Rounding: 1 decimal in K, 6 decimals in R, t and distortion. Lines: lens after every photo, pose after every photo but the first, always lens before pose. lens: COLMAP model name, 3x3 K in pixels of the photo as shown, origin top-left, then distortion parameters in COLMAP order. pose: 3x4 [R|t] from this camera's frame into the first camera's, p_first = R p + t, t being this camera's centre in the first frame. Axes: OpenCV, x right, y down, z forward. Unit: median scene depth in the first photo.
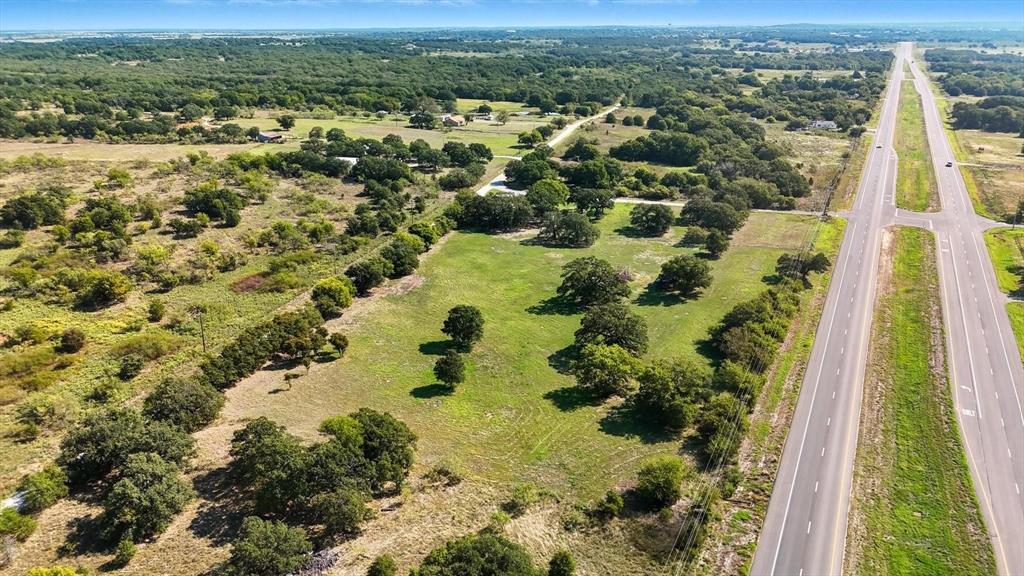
lens RADIAL K [[754.3, 0, 515.7], [0, 754.3, 291.2], [0, 0, 1]] dist [0.062366, -0.057028]
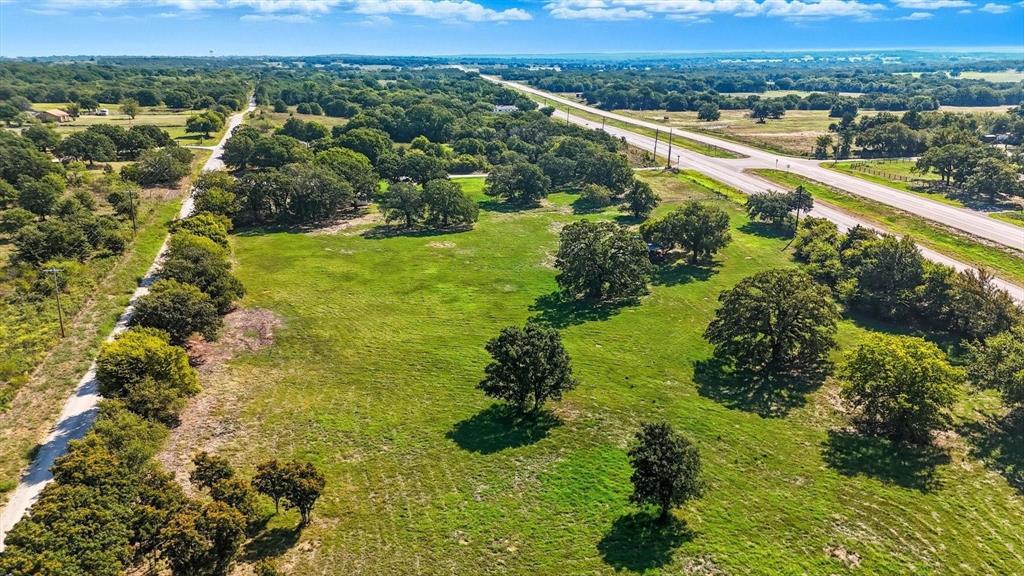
lens RADIAL K [[754.3, 0, 515.7], [0, 754.3, 291.2], [0, 0, 1]] dist [0.062366, -0.057028]
pose [[0.842919, -0.160404, 0.513574, -0.221572], [0.181269, 0.983386, 0.009626, -0.005206], [-0.506586, 0.084981, 0.857991, 0.441313]]
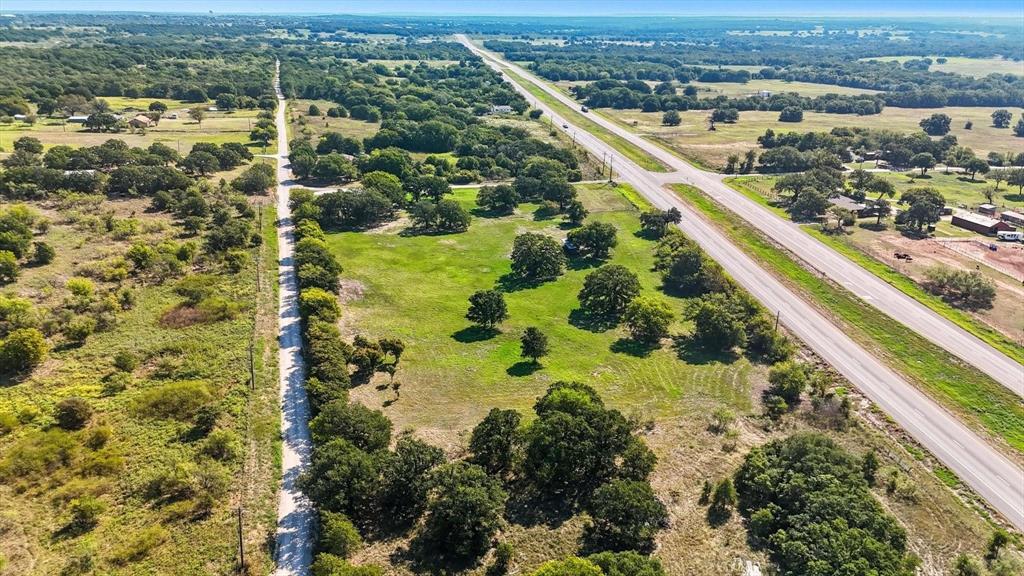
lens RADIAL K [[777.2, 0, 515.7], [0, 777.2, 302.1], [0, 0, 1]] dist [0.059865, -0.049193]
pose [[0.847926, -0.171986, 0.501440, -0.410317], [0.164482, 0.984580, 0.059560, -0.015053], [-0.503951, 0.031975, 0.863140, 0.052263]]
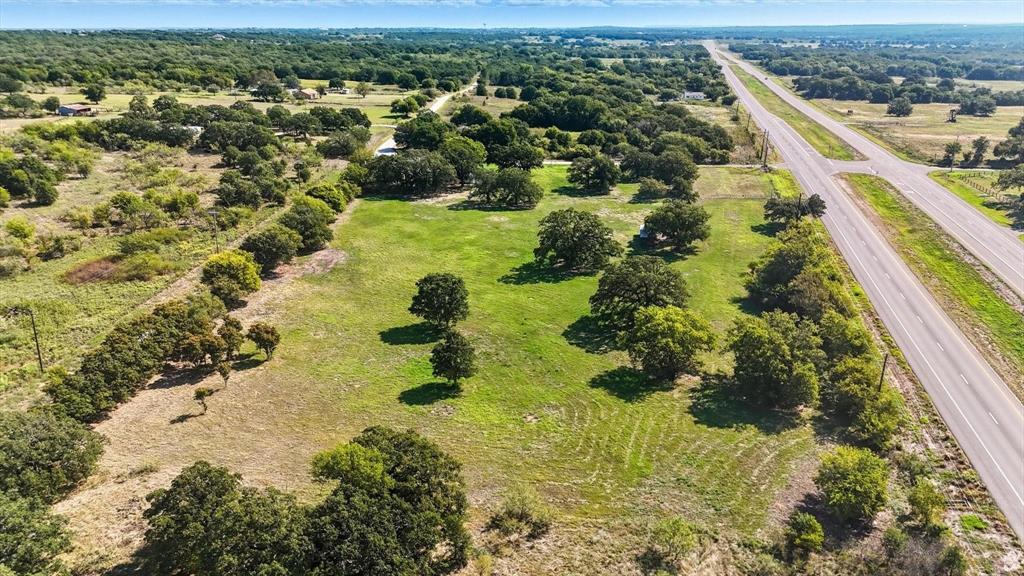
lens RADIAL K [[754.3, 0, 515.7], [0, 754.3, 291.2], [0, 0, 1]] dist [0.062366, -0.057028]
pose [[0.972495, -0.071075, 0.221814, -0.114899], [0.071974, 0.997398, 0.004039, 0.028180], [-0.221524, 0.012037, 0.975081, 0.207387]]
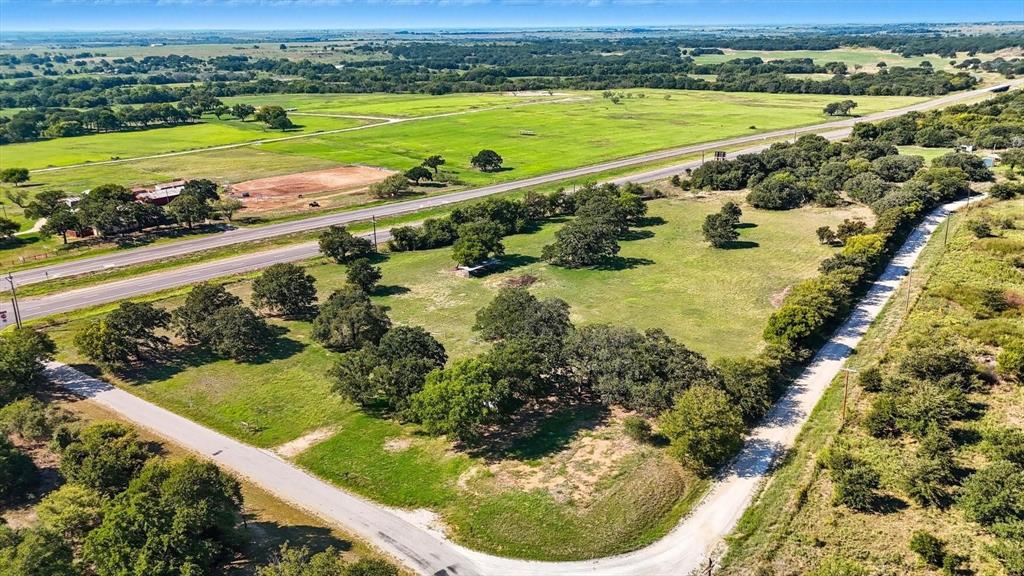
lens RADIAL K [[754.3, 0, 515.7], [0, 754.3, 291.2], [0, 0, 1]] dist [0.062366, -0.057028]
pose [[-0.947263, -0.089228, 0.307783, -0.101885], [0.123528, 0.784555, 0.607630, -0.474834], [-0.295691, 0.613606, -0.732158, 1.488814]]
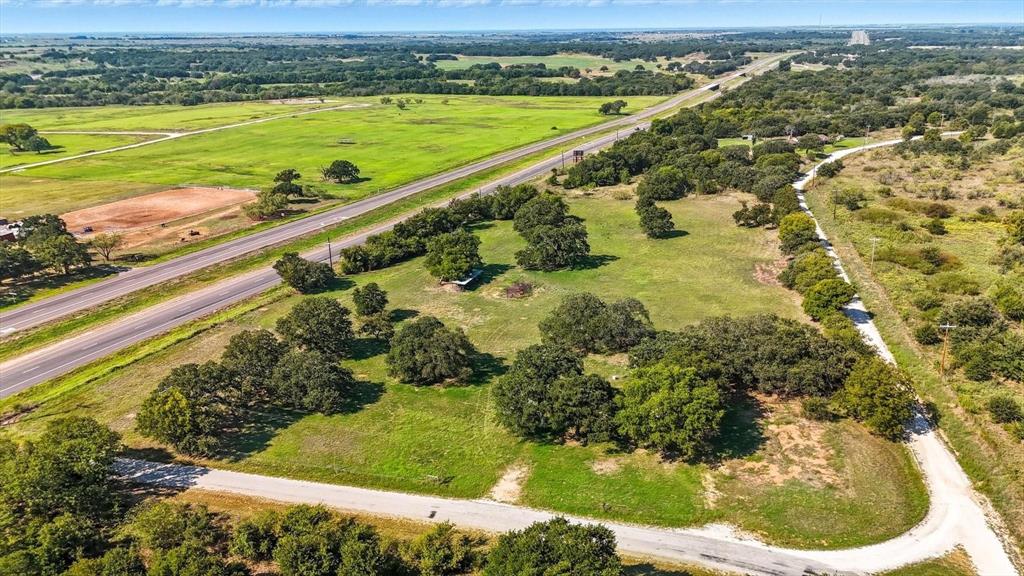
lens RADIAL K [[754.3, 0, 515.7], [0, 754.3, 291.2], [0, 0, 1]] dist [0.062366, -0.057028]
pose [[-0.999055, 0.028750, -0.032604, 0.157326], [0.002147, 0.781760, 0.623576, -0.480604], [0.043416, 0.622916, -0.781083, 1.504333]]
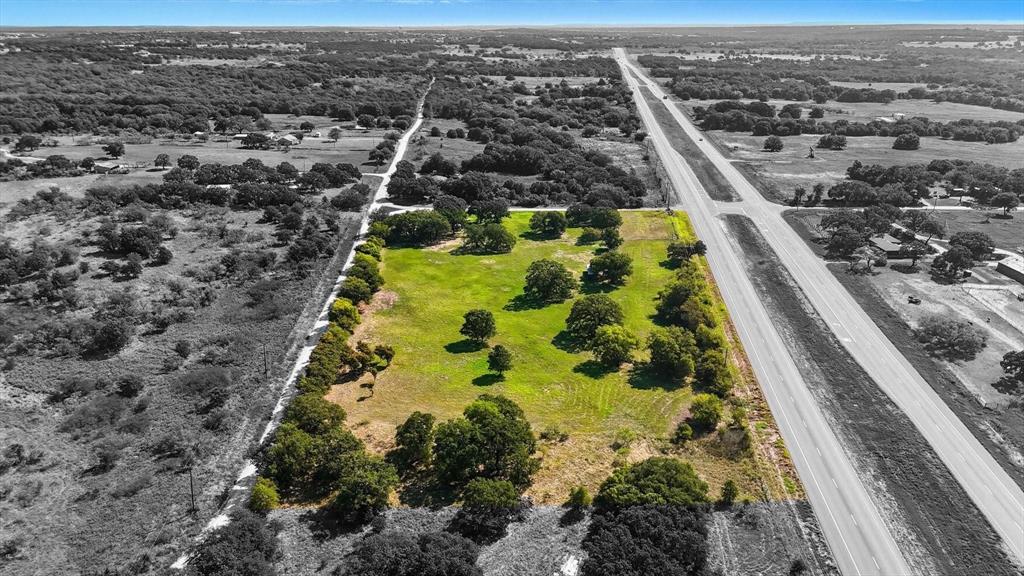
lens RADIAL K [[754.3, 0, 515.7], [0, 754.3, 291.2], [0, 0, 1]] dist [0.062366, -0.057028]
pose [[0.941218, -0.107115, 0.320367, -0.285798], [0.107417, 0.994072, 0.016786, -0.017071], [-0.320266, 0.018613, 0.947145, -0.114227]]
